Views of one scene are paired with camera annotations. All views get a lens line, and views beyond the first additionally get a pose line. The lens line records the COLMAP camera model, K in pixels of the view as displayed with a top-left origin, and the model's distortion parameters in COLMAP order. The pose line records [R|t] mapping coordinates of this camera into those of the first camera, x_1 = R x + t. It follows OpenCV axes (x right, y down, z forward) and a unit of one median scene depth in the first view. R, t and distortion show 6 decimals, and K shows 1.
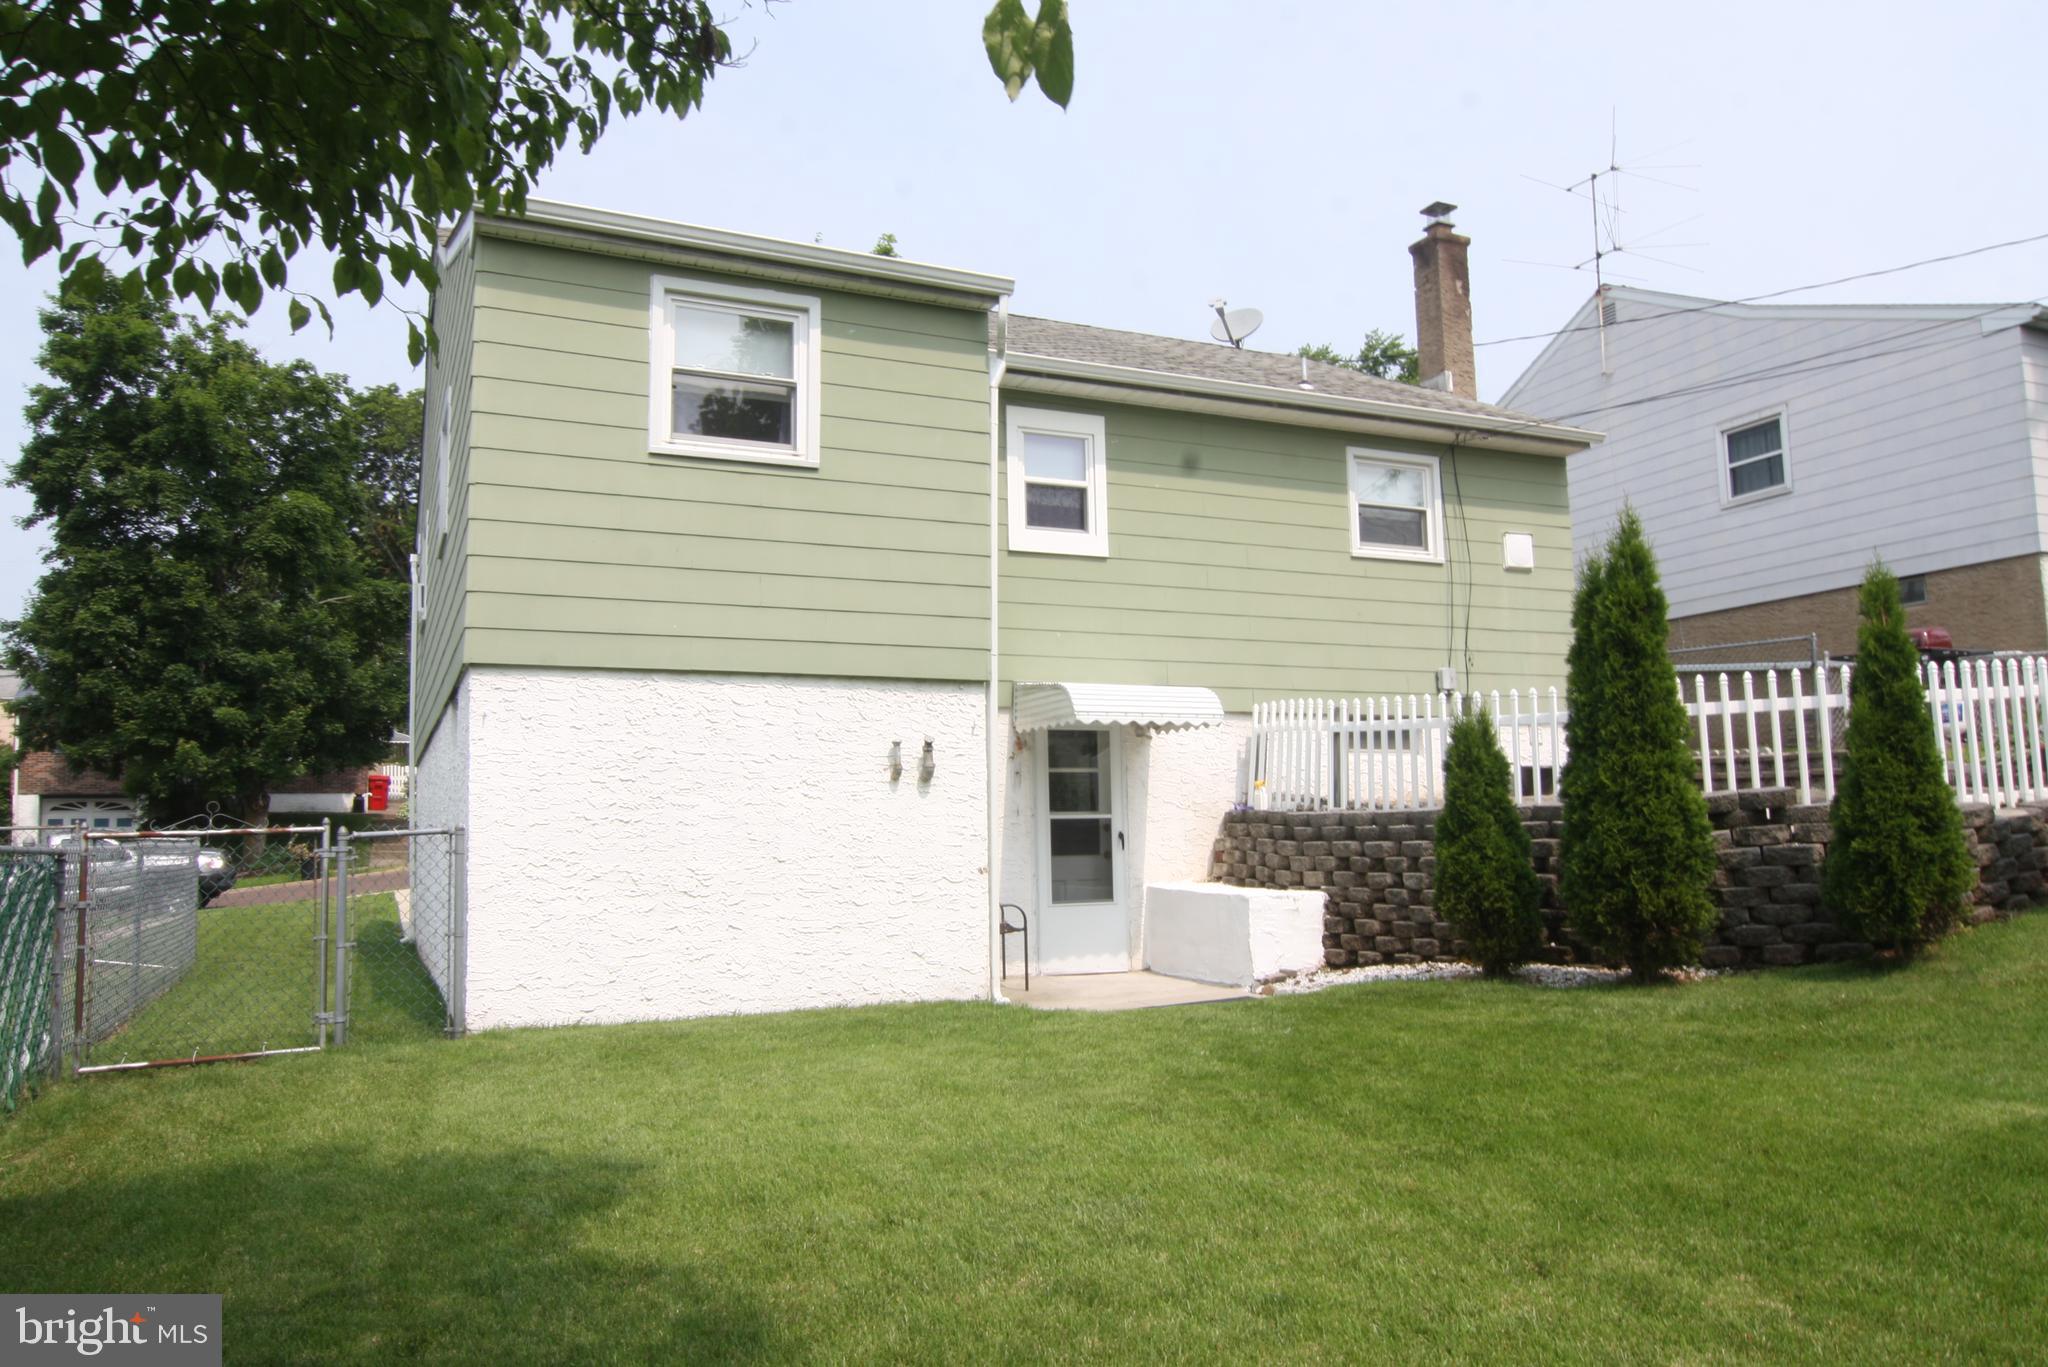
lens RADIAL K [[1399.0, 0, 1025.6], [0, 1399.0, 686.2], [0, 0, 1]] dist [-0.007018, -0.004046]
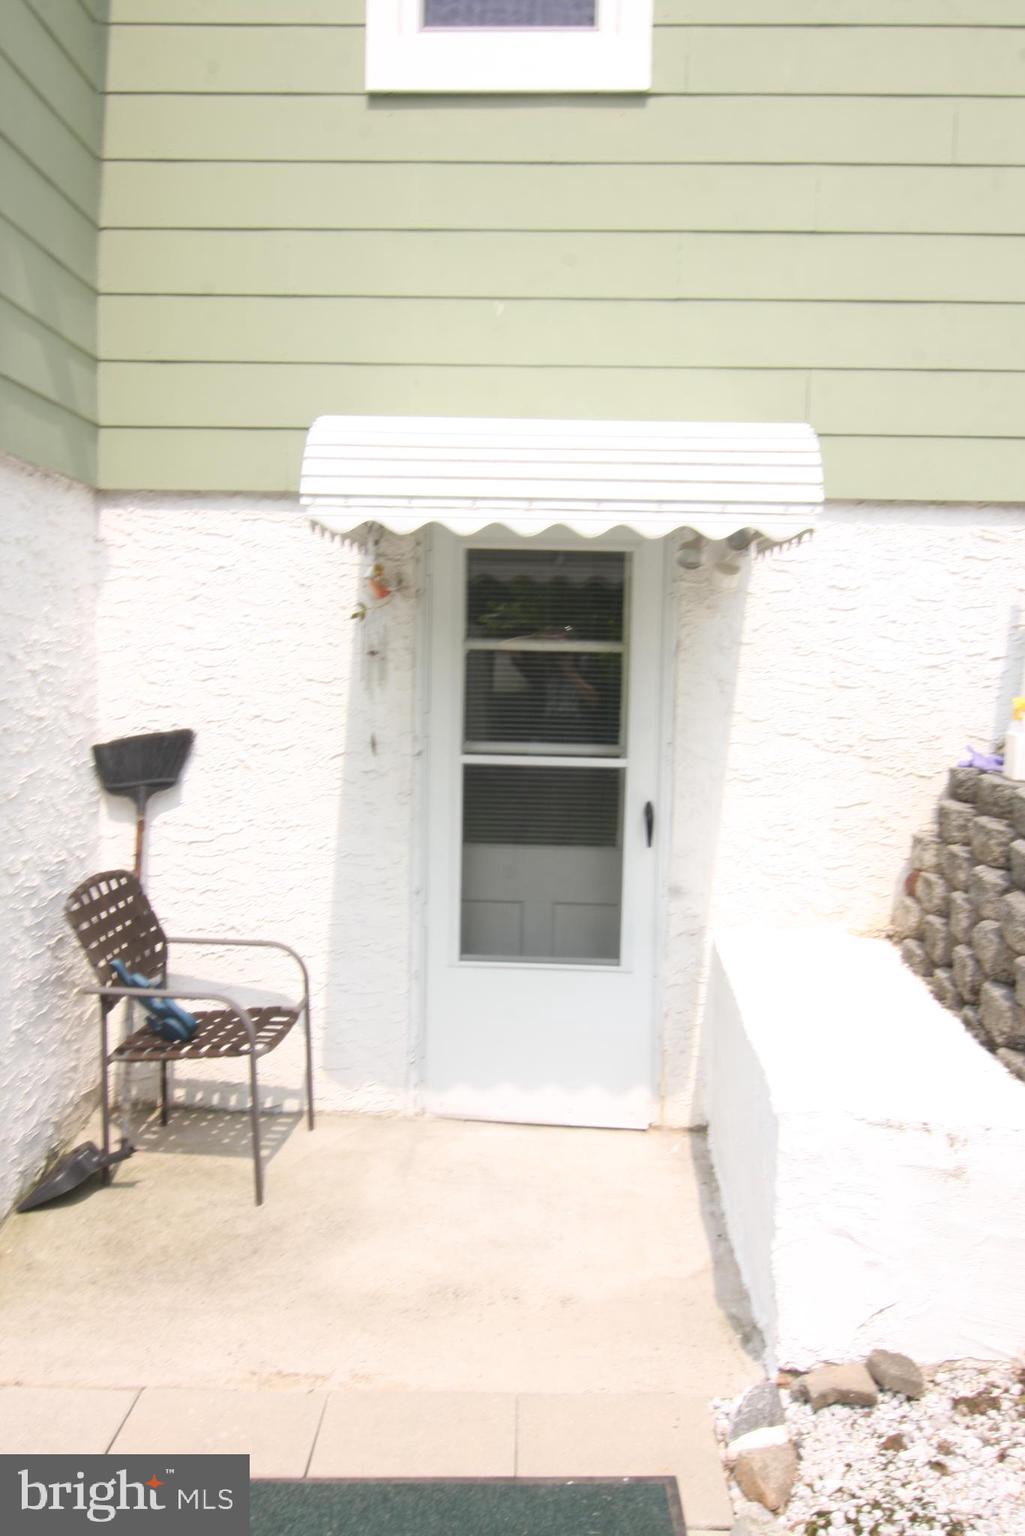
lens RADIAL K [[1302.2, 0, 510.6], [0, 1302.2, 759.3], [0, 0, 1]] dist [-0.001131, -0.005950]
pose [[0.893627, 0.076355, -0.442268, 0.200779], [0.007138, 0.982879, 0.184111, 0.021708], [0.448754, -0.167684, 0.877783, 0.654777]]
